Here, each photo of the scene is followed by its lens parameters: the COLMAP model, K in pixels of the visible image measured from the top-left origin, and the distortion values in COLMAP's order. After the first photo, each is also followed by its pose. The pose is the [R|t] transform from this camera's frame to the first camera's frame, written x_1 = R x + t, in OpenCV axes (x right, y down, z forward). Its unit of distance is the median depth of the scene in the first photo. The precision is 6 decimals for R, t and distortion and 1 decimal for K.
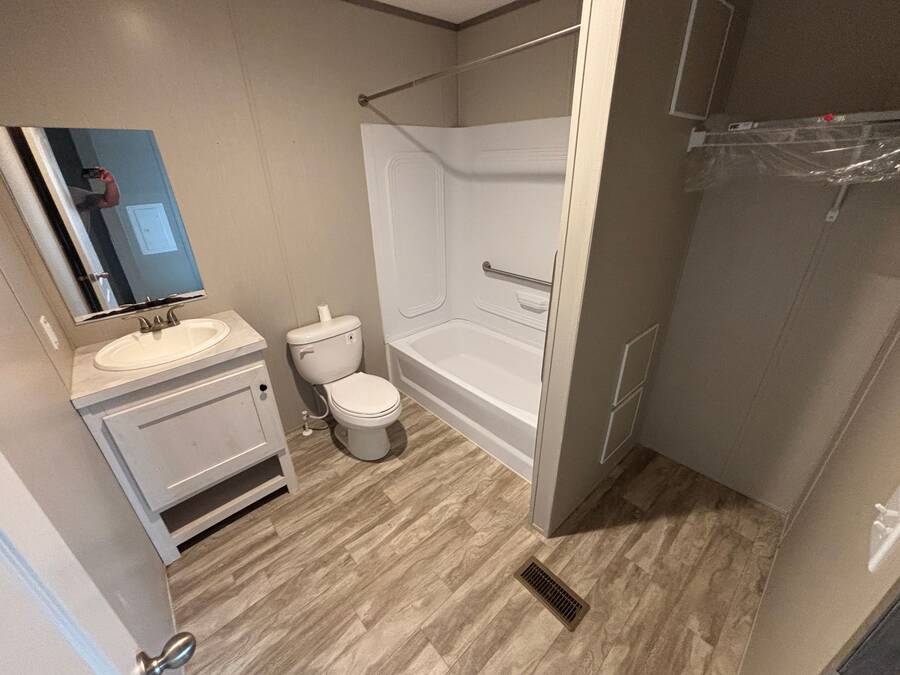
lens RADIAL K [[365.5, 0, 453.1], [0, 365.5, 347.2], [0, 0, 1]] dist [0.000357, 0.001525]
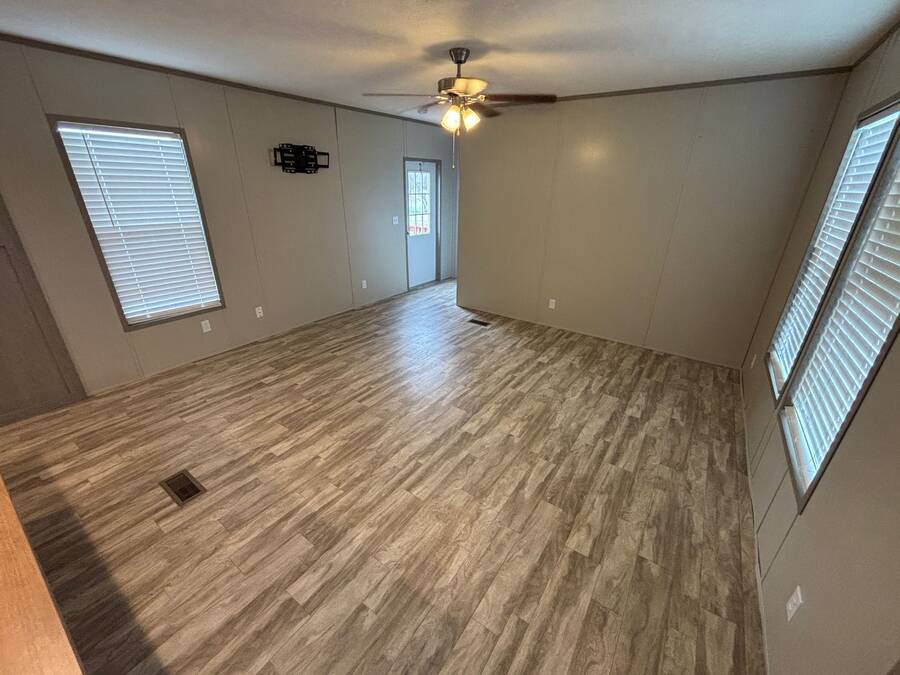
lens RADIAL K [[365.5, 0, 451.5], [0, 365.5, 337.9], [0, 0, 1]] dist [0.000357, 0.001525]
pose [[-0.975829, 0.103911, -0.192248, -0.331945], [-0.080839, 0.645675, 0.759321, -0.522711], [0.203032, 0.756509, -0.621669, 1.030594]]
